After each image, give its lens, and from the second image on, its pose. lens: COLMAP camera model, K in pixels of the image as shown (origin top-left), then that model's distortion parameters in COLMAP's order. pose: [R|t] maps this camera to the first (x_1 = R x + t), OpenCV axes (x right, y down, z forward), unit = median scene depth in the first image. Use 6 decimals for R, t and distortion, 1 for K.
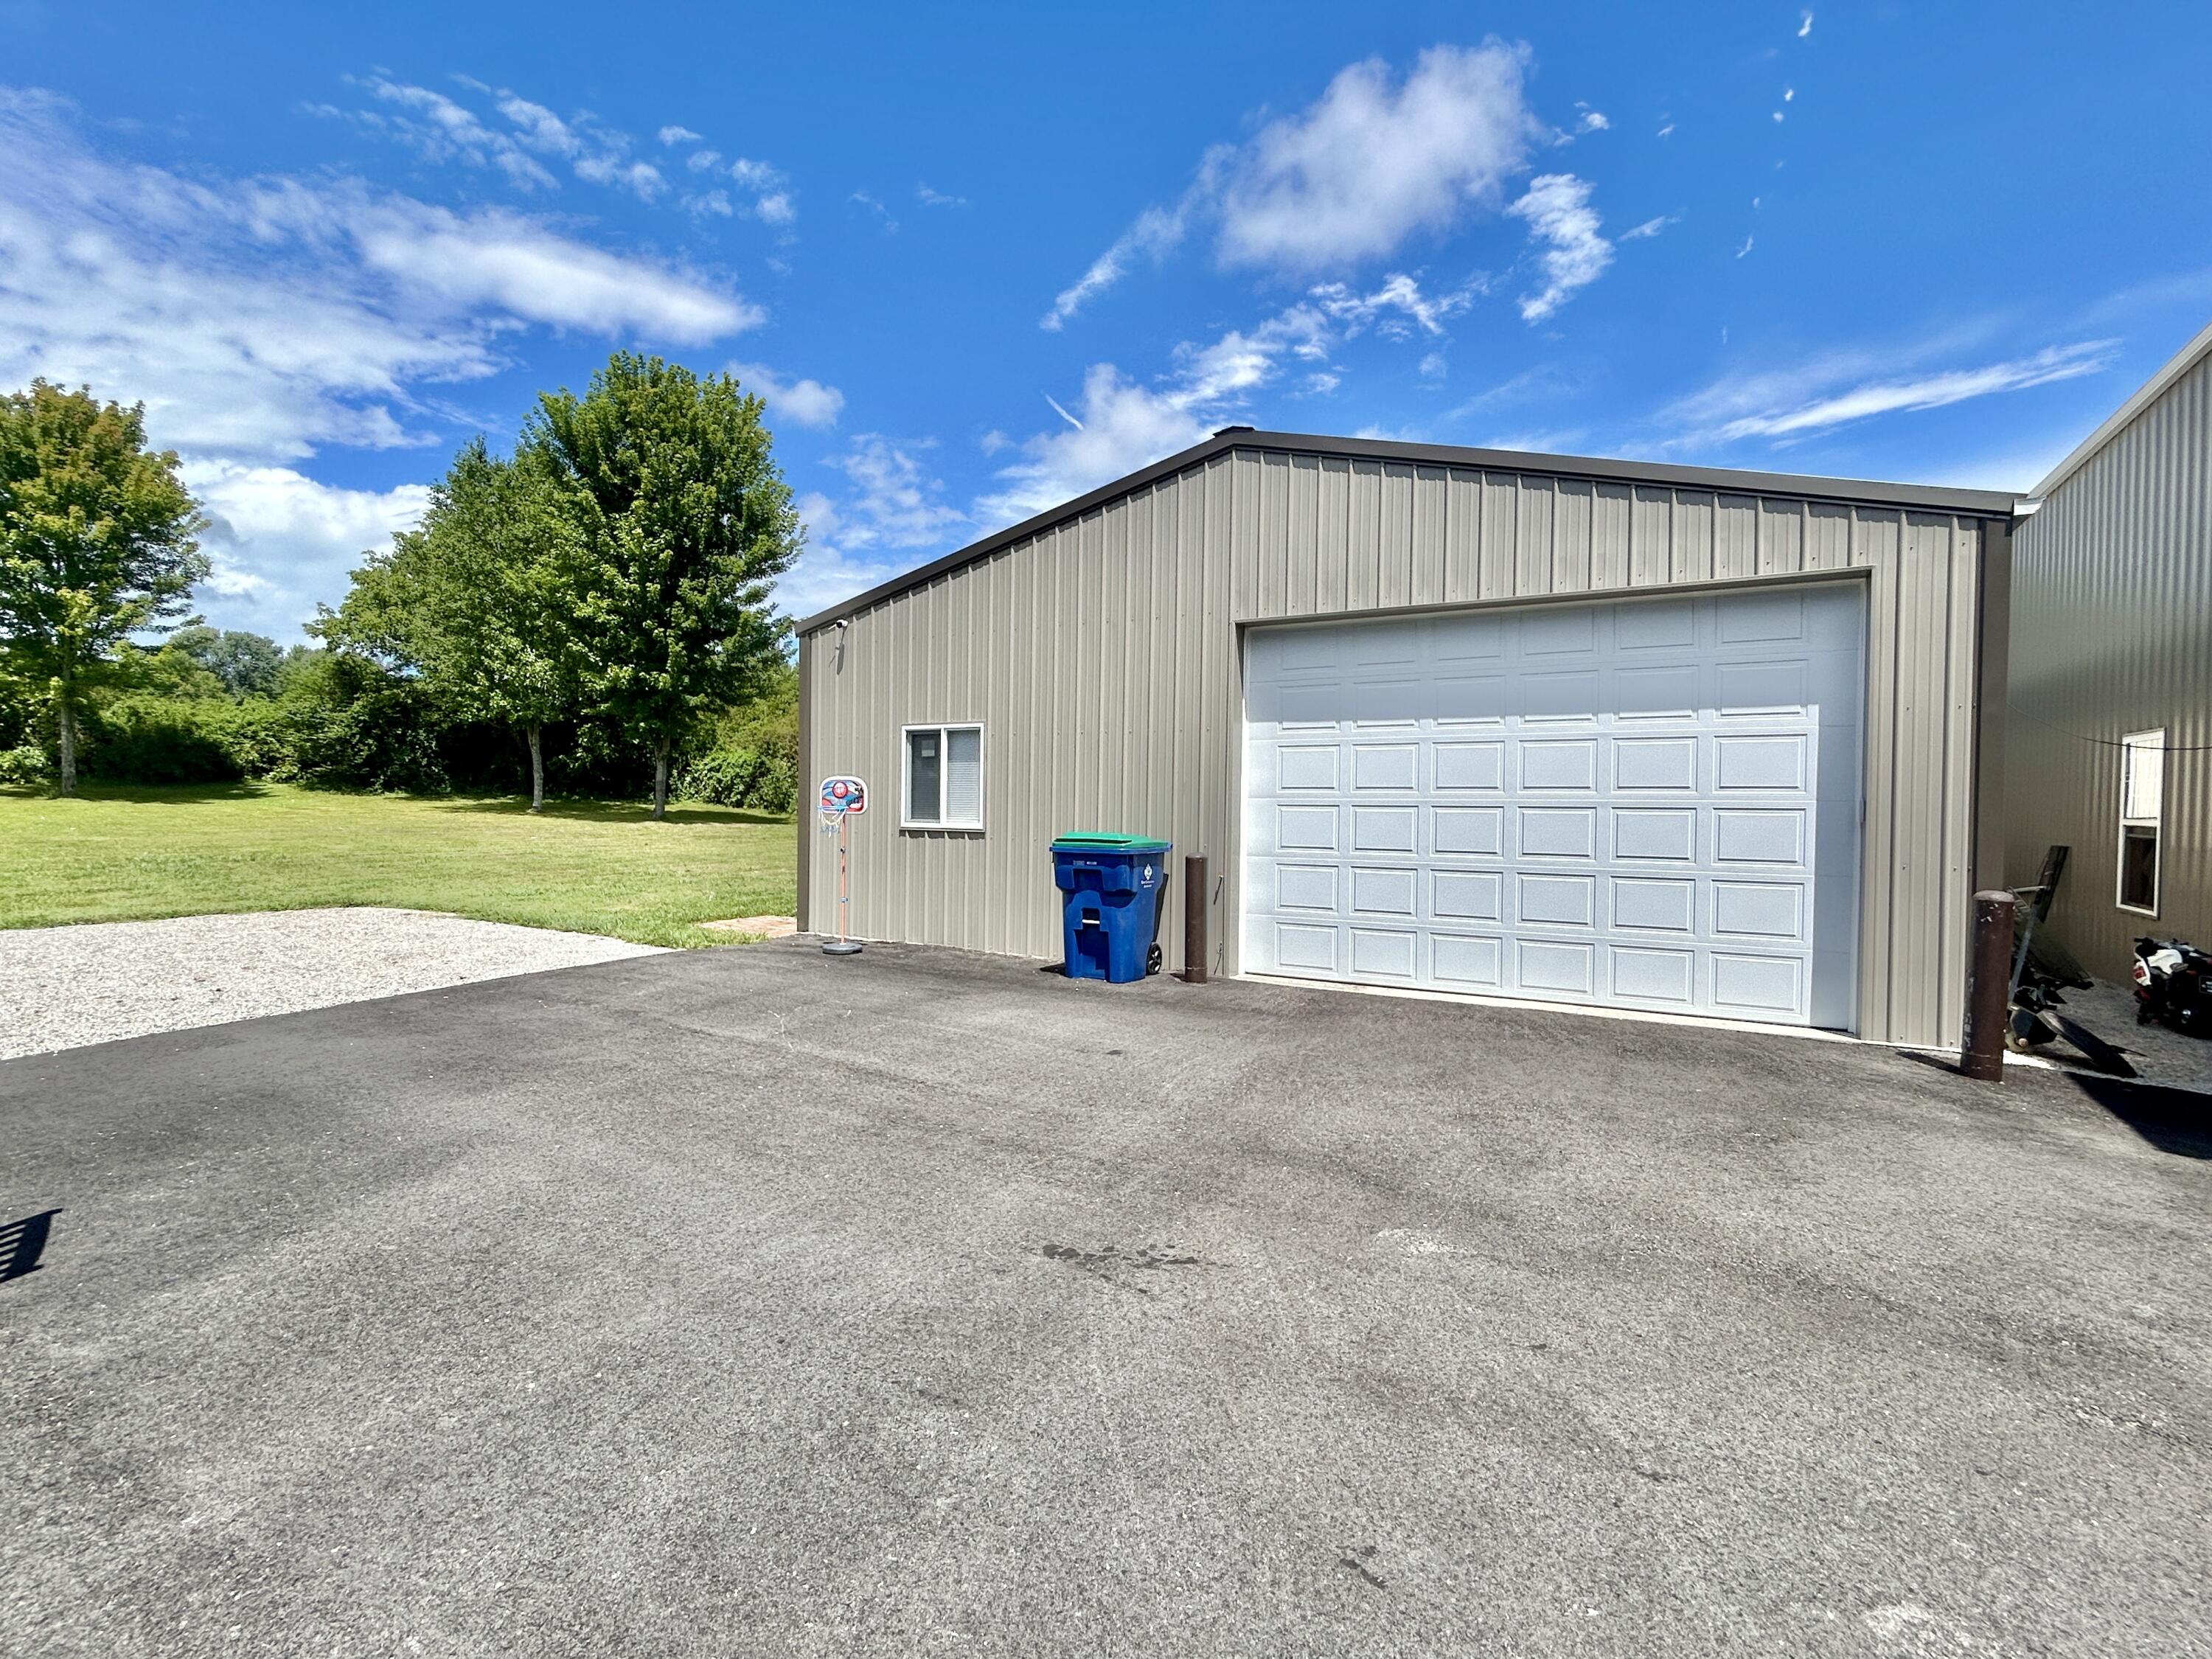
lens RADIAL K [[1032.6, 0, 1106.0], [0, 1032.6, 829.5], [0, 0, 1]] dist [0.000029, -0.000005]
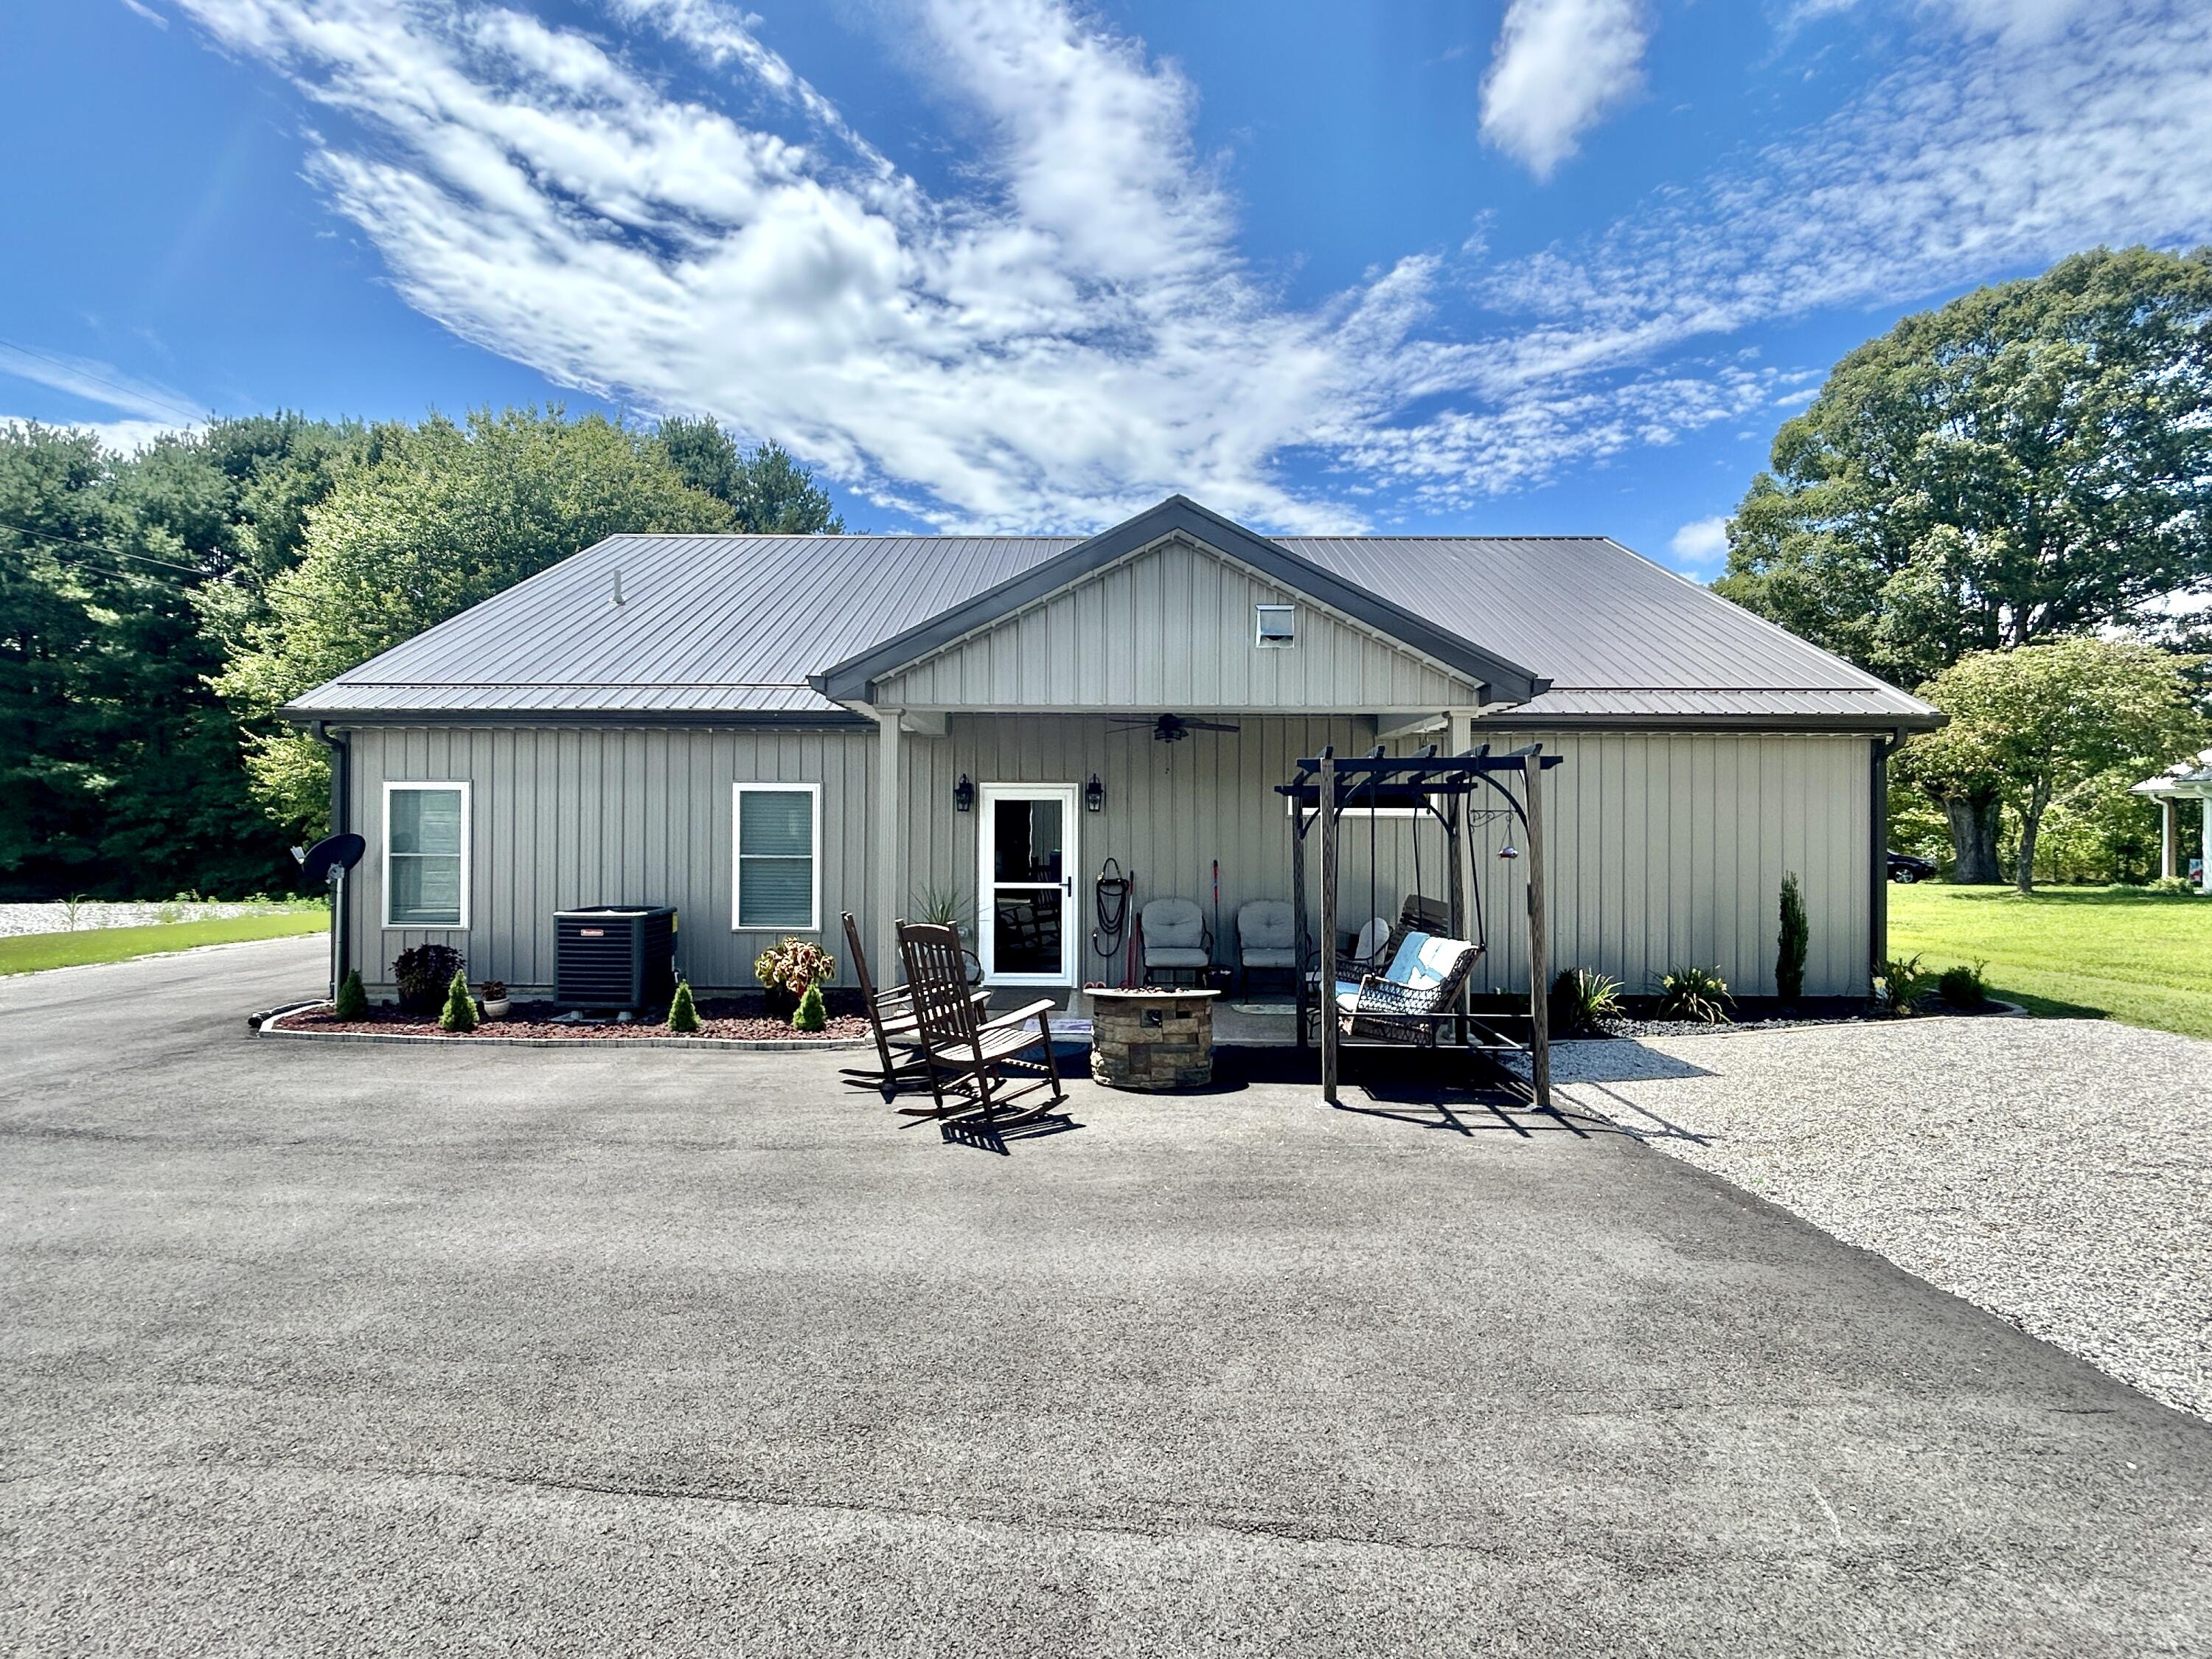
lens RADIAL K [[1098.4, 0, 1106.0], [0, 1098.4, 829.5], [0, 0, 1]] dist [0.000099, 0.000064]
pose [[-0.883666, -0.021873, -0.467608, -0.198160], [-0.024217, 0.999706, -0.000999, -0.088284], [0.467492, 0.010441, -0.883936, 1.948914]]
